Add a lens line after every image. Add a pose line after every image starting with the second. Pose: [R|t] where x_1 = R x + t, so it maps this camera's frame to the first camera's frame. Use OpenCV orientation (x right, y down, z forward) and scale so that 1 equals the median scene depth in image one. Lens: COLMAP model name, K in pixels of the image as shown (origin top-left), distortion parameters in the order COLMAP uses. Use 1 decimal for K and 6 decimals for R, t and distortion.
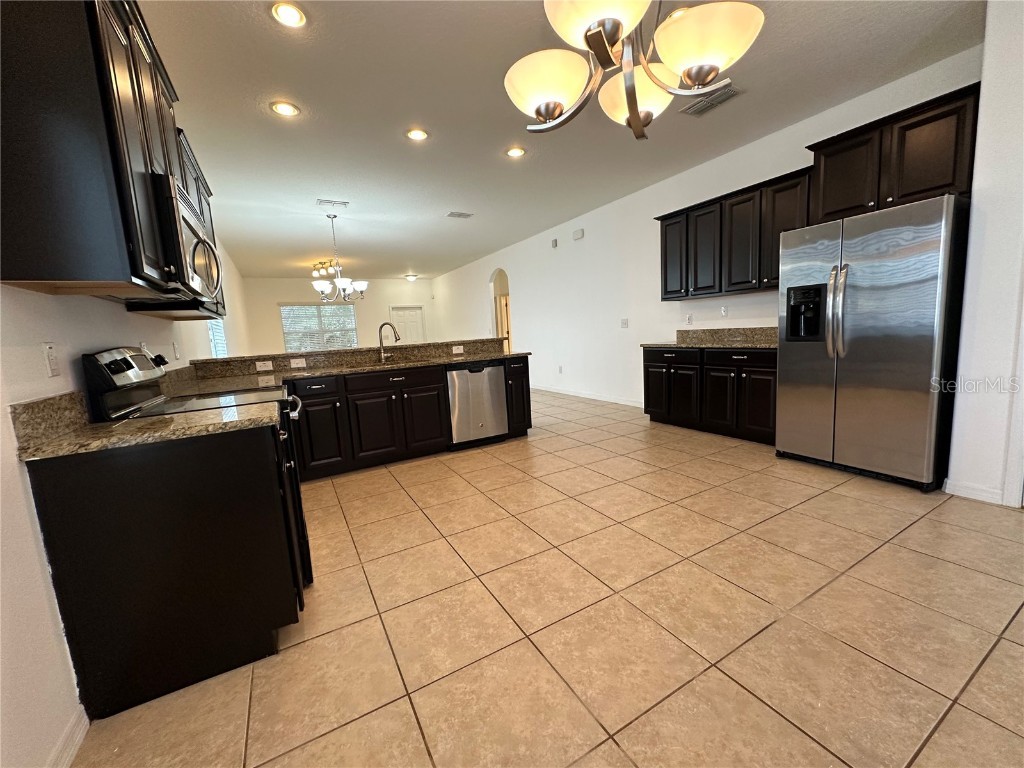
lens RADIAL K [[408.4, 0, 509.8], [0, 408.4, 382.6], [0, 0, 1]] dist [0.002918, -0.000017]
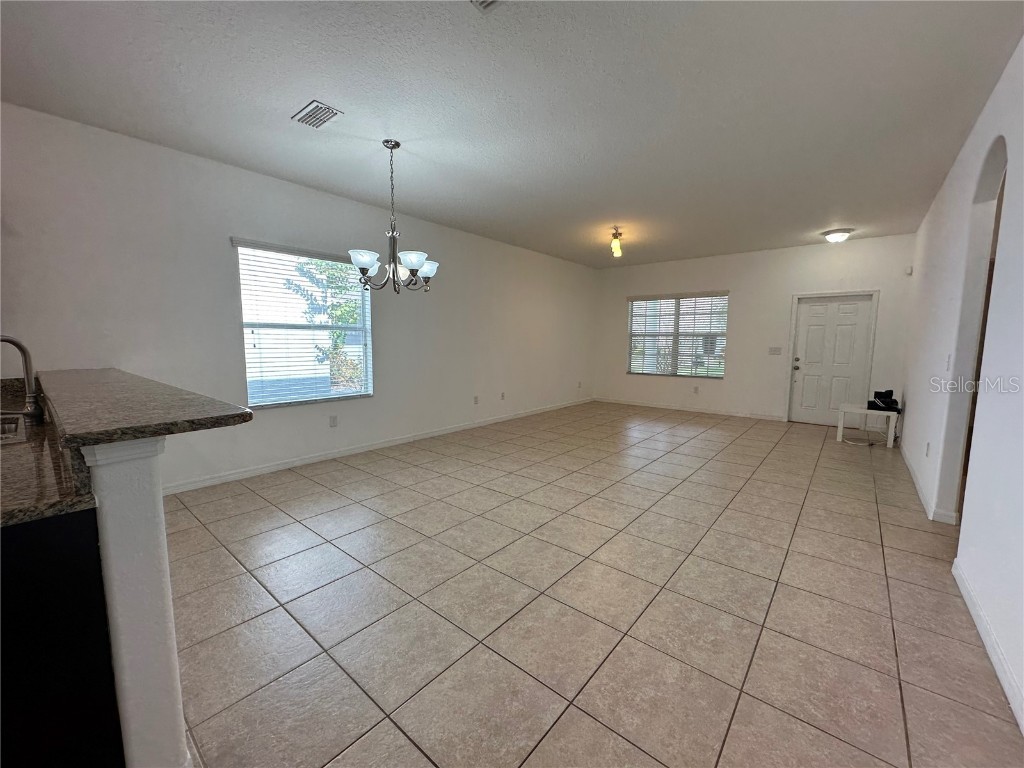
lens RADIAL K [[409.0, 0, 512.0], [0, 409.0, 384.0], [0, 0, 1]] dist [0.000624, -0.000044]
pose [[0.350995, 0.161300, -0.922380, 0.344325], [-0.148682, 0.982155, 0.115175, -0.256912], [0.924498, 0.096715, 0.368713, 1.527026]]
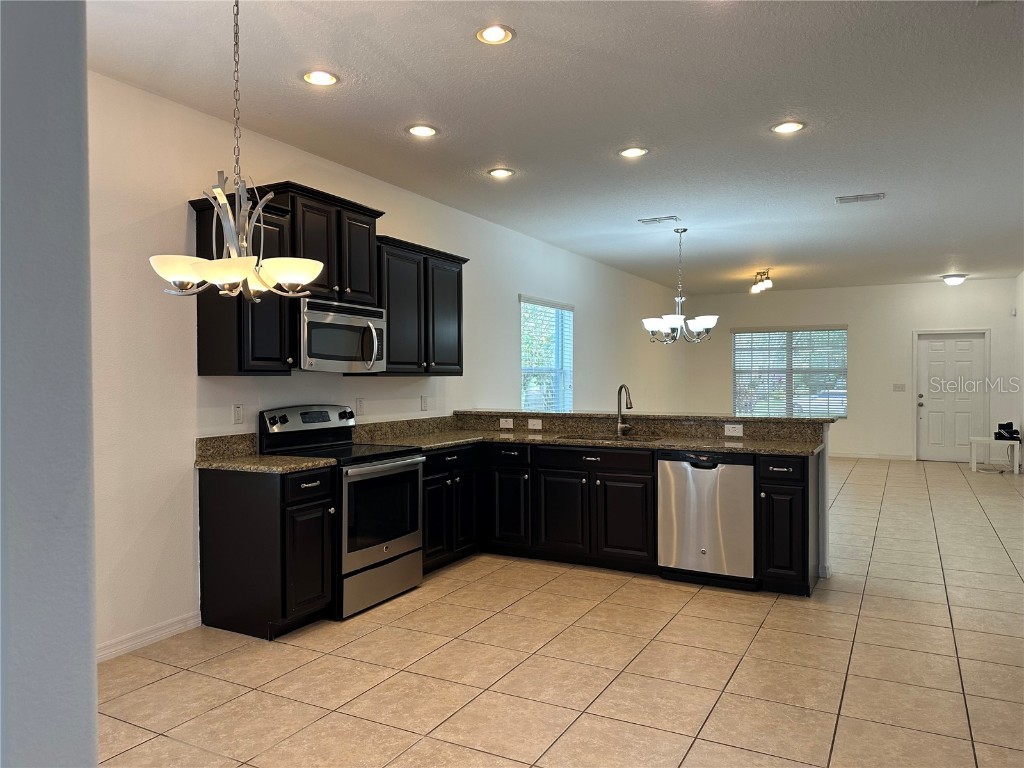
lens RADIAL K [[718.4, 0, 515.3], [0, 718.4, 378.2], [0, 0, 1]] dist [0.084839, -0.130959]
pose [[0.537955, 0.060911, -0.840770, 0.819995], [-0.136328, 0.990543, -0.015465, -0.124347], [0.831877, 0.122940, 0.541172, 0.112005]]
